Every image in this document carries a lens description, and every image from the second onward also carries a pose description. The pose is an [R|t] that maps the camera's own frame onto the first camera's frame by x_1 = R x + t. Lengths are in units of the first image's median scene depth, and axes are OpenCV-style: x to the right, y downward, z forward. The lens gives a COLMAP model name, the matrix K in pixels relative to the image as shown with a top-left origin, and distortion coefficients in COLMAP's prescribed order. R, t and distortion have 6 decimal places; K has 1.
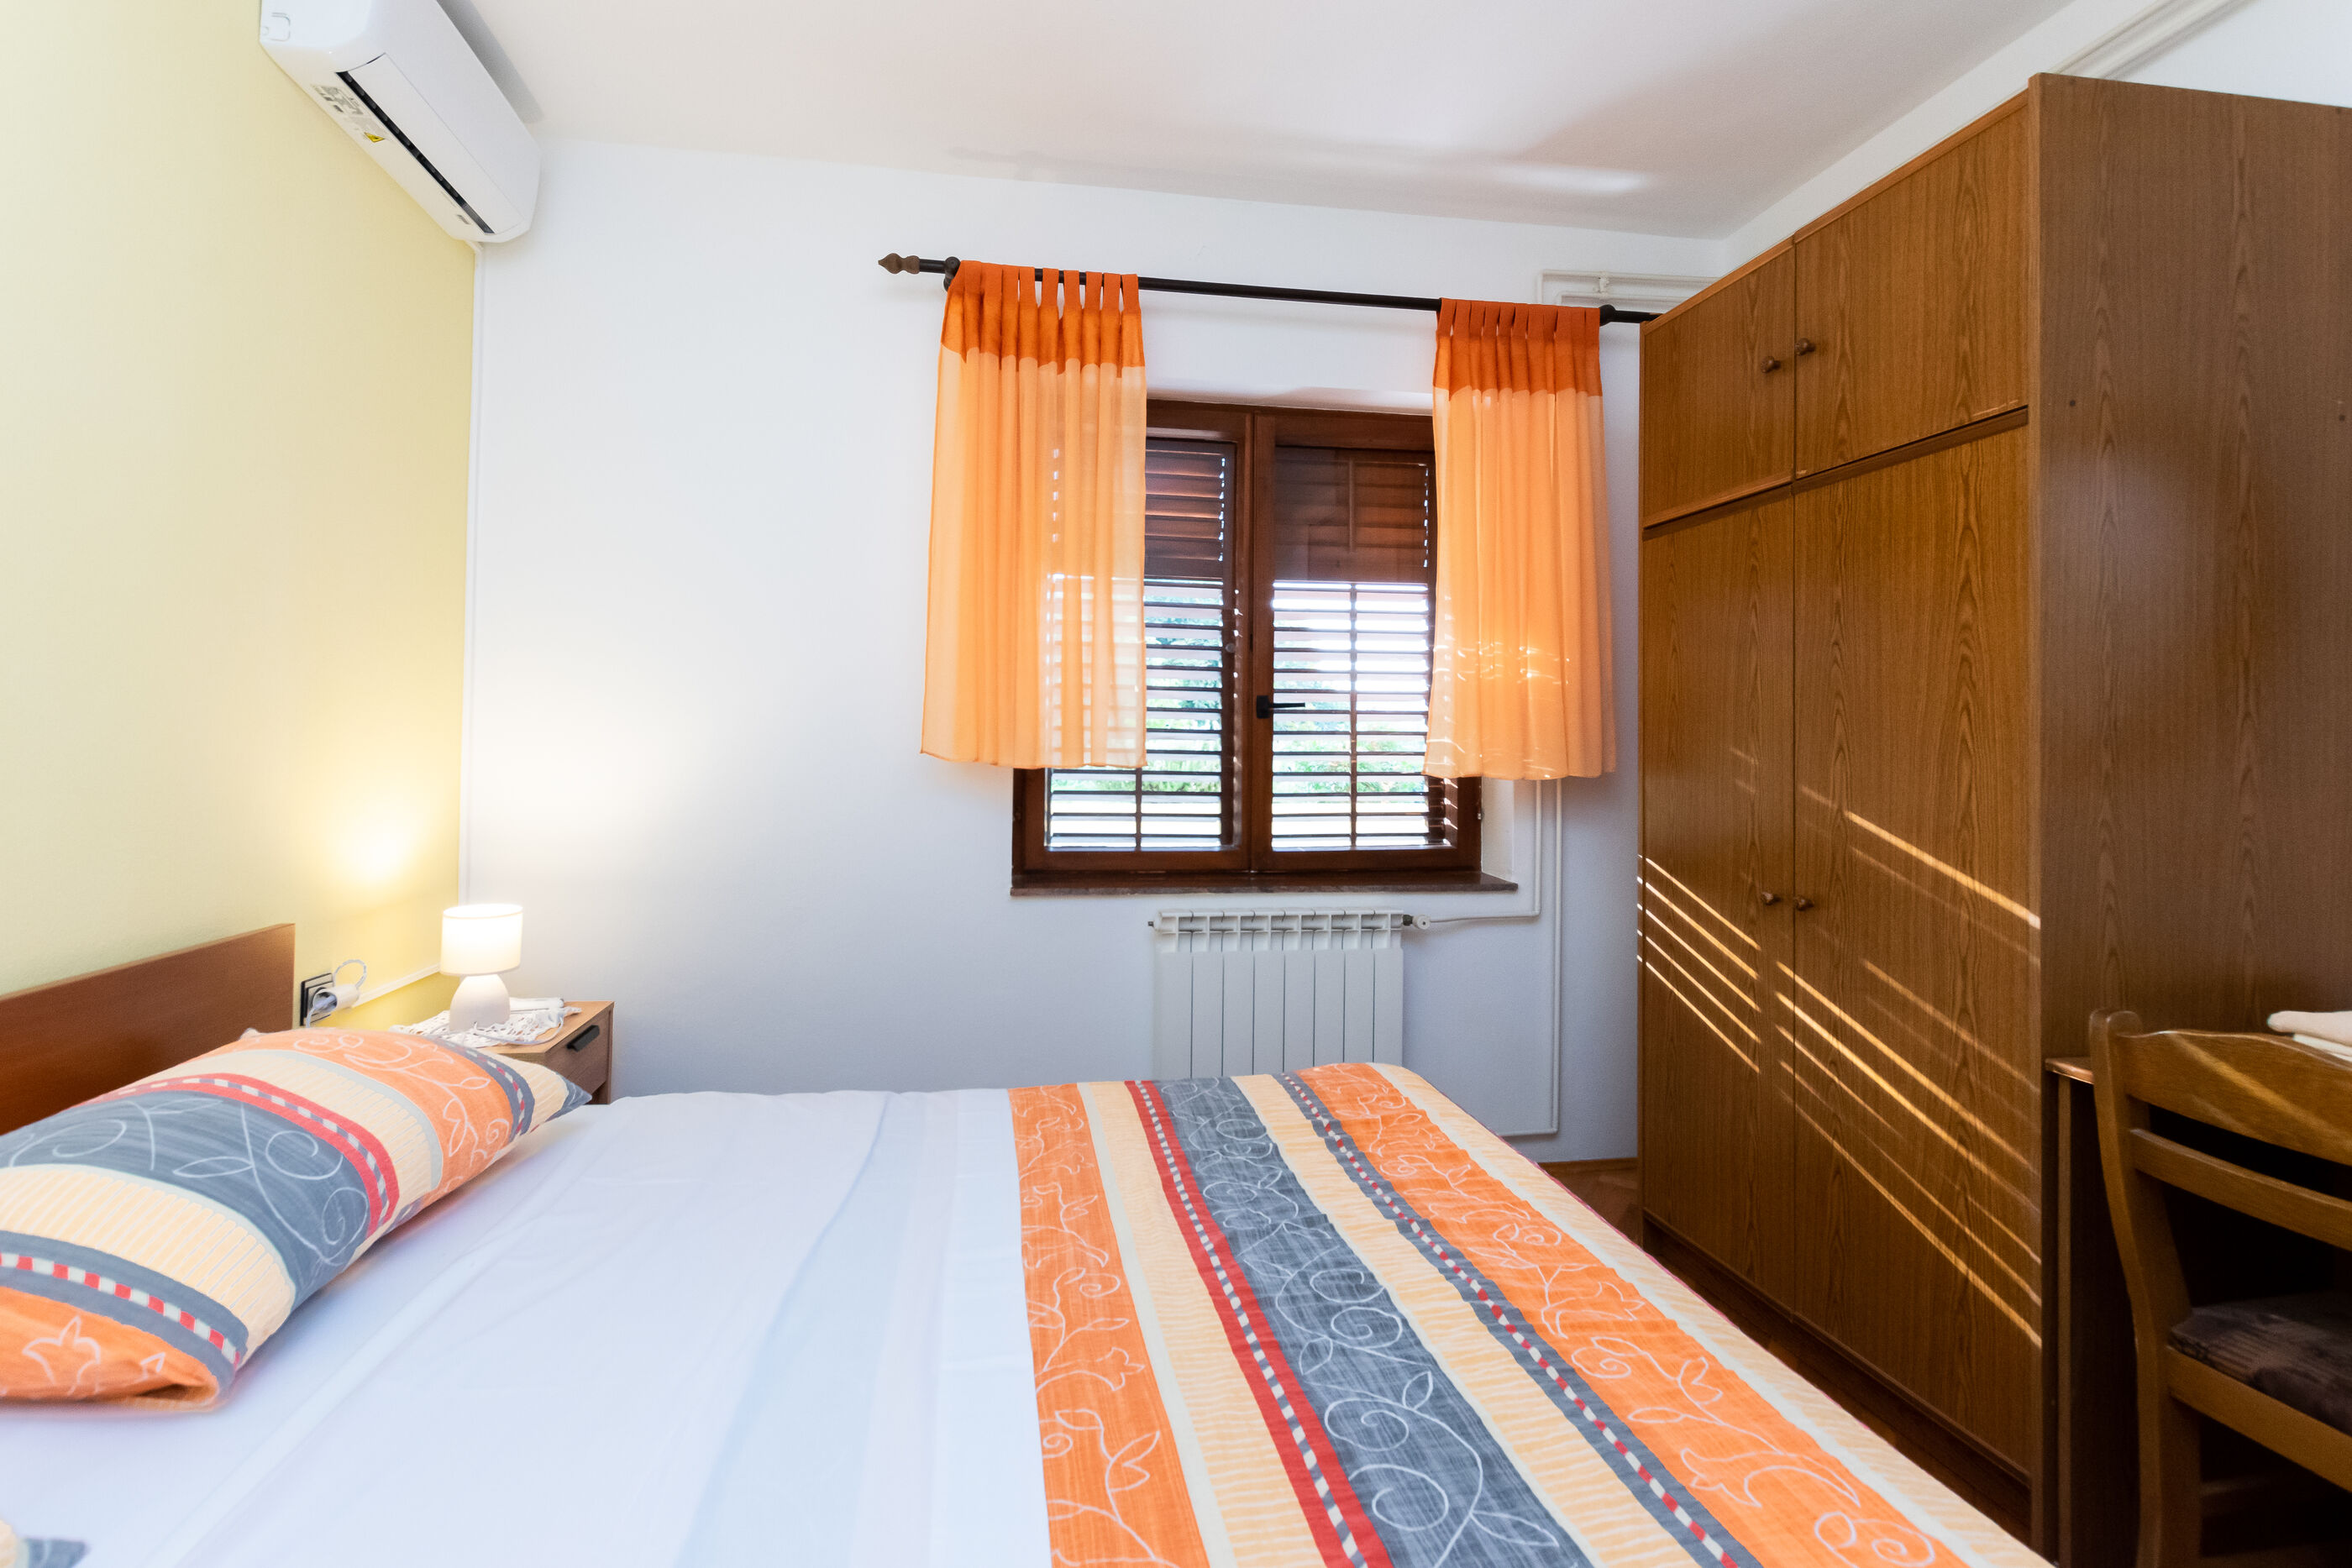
lens RADIAL K [[1030.7, 0, 1172.4], [0, 1030.7, 742.6], [0, 0, 1]] dist [0.000455, 0.000248]
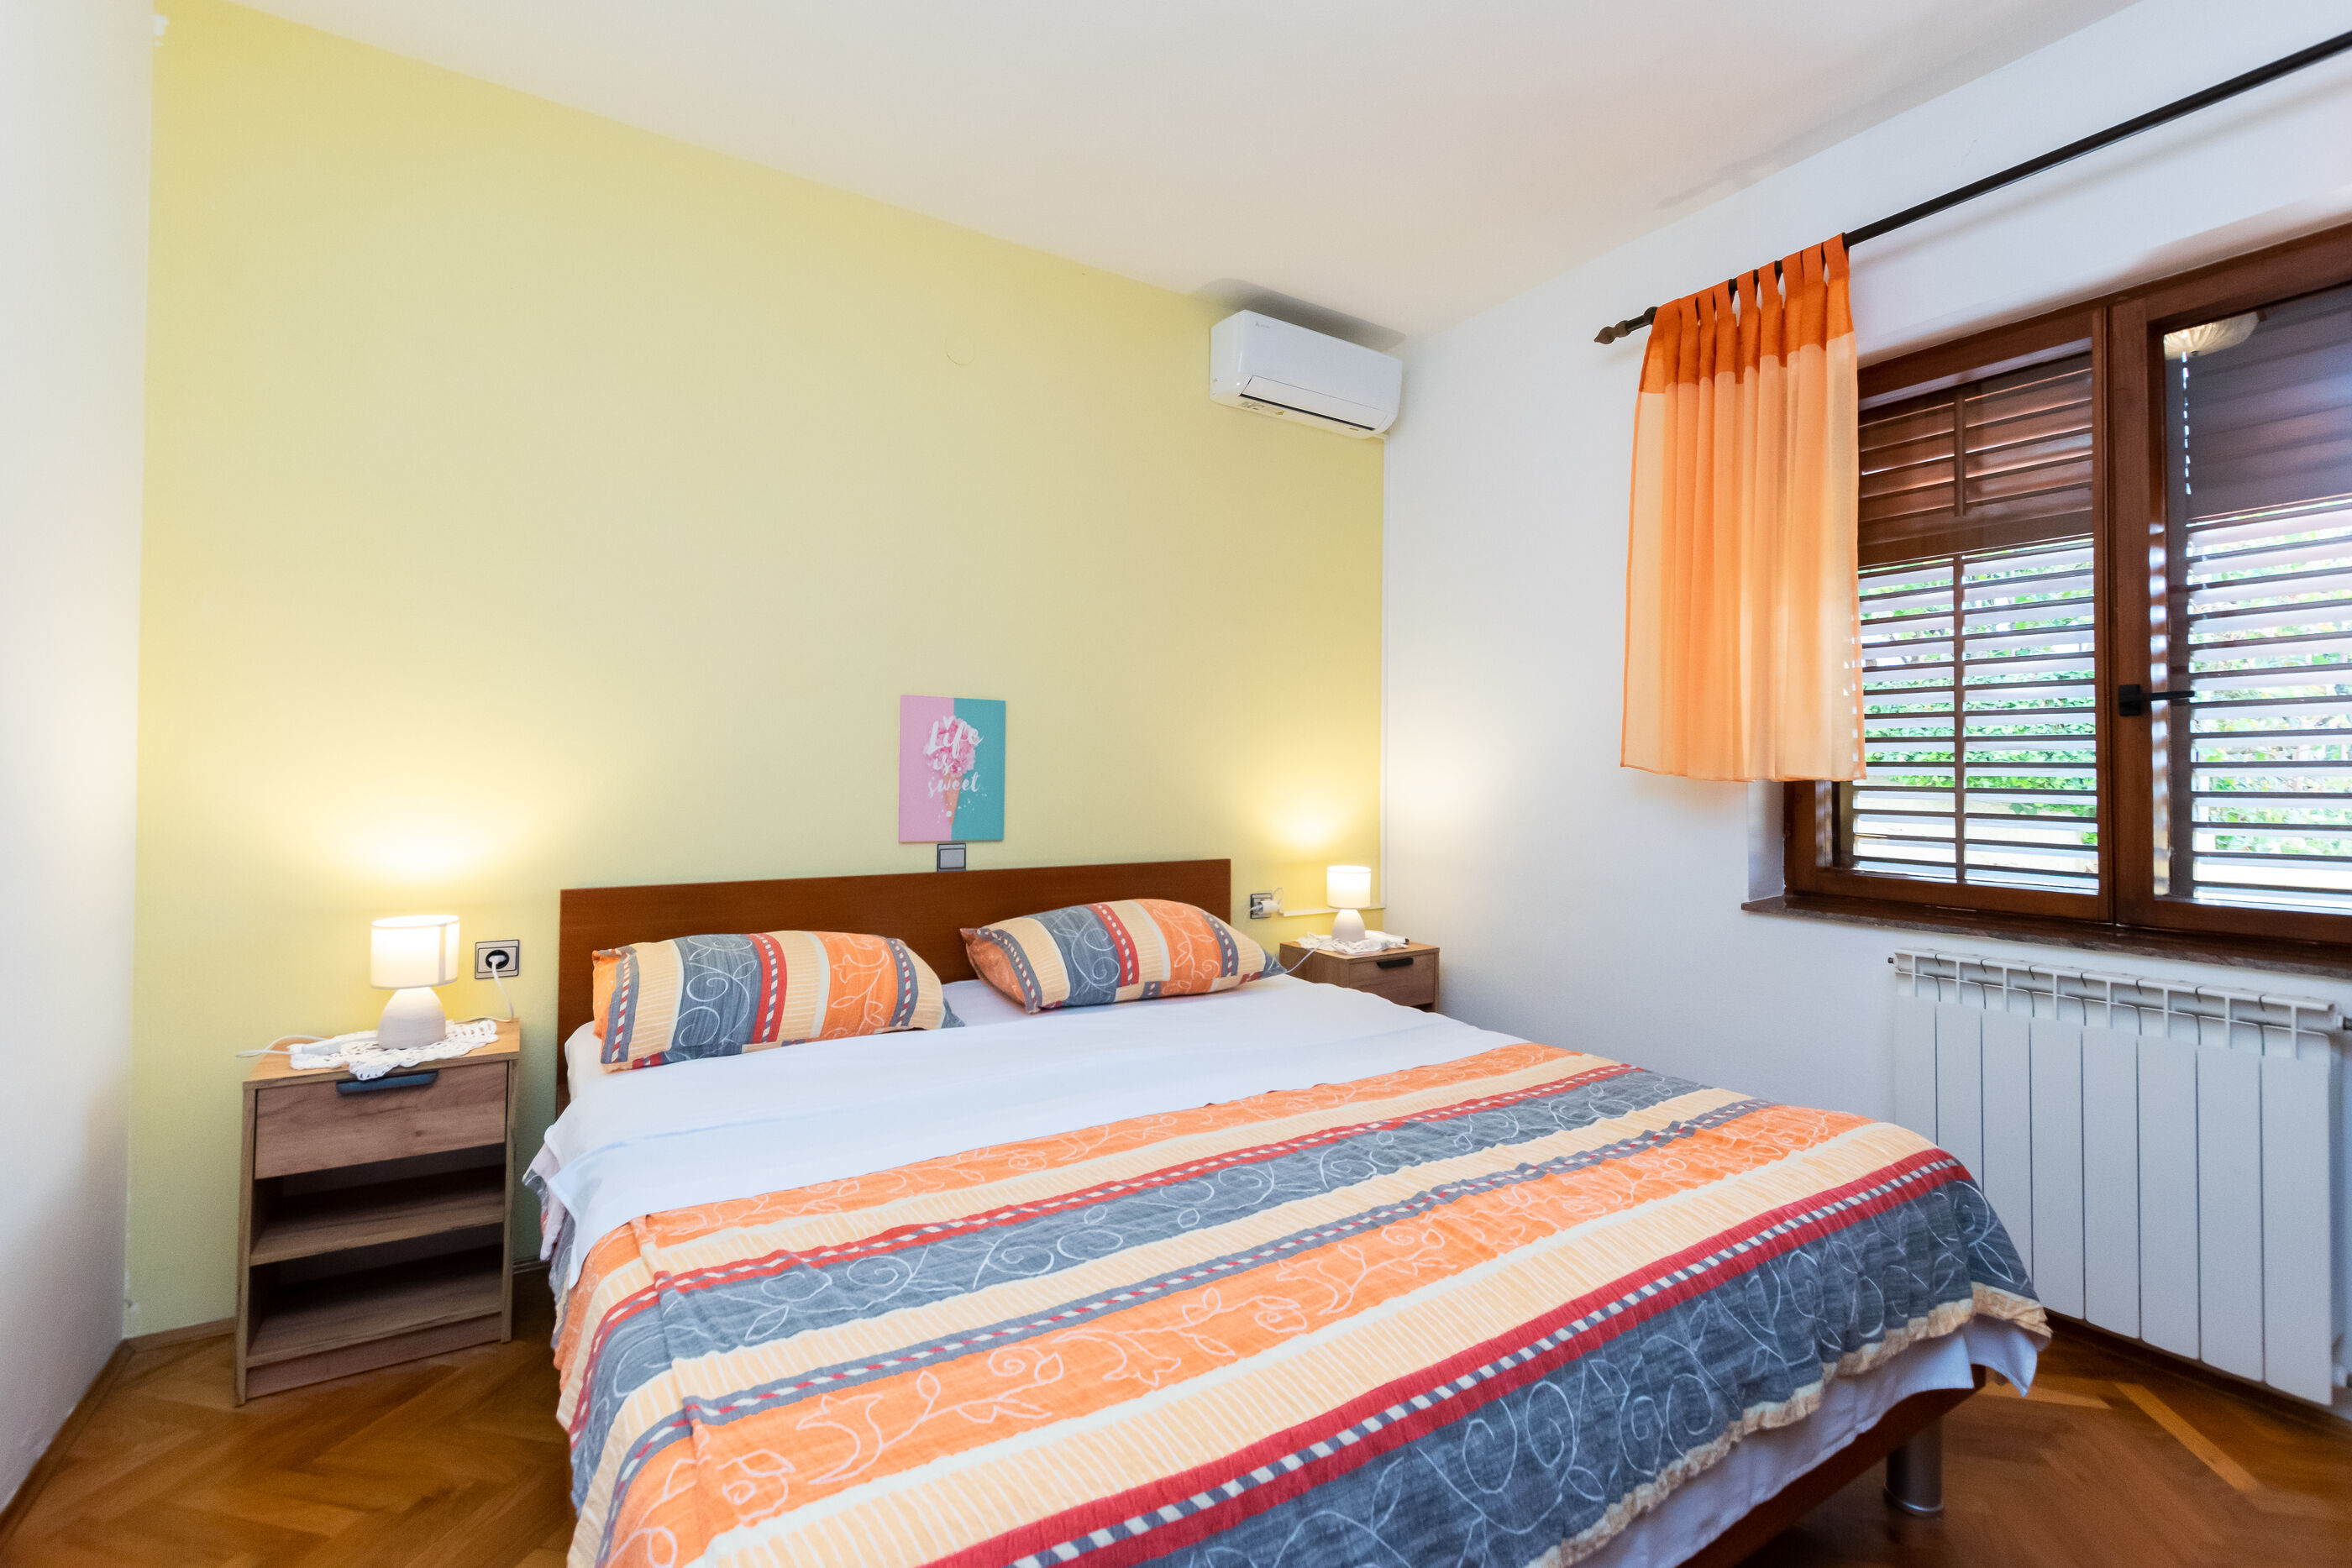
lens RADIAL K [[1036.6, 0, 1189.6], [0, 1036.6, 787.9], [0, 0, 1]] dist [-0.000923, -0.000108]
pose [[0.419214, 0.006431, -0.907865, 0.570249], [0.004333, 0.999949, 0.009084, 0.020497], [0.907877, -0.007742, 0.419164, 0.100211]]
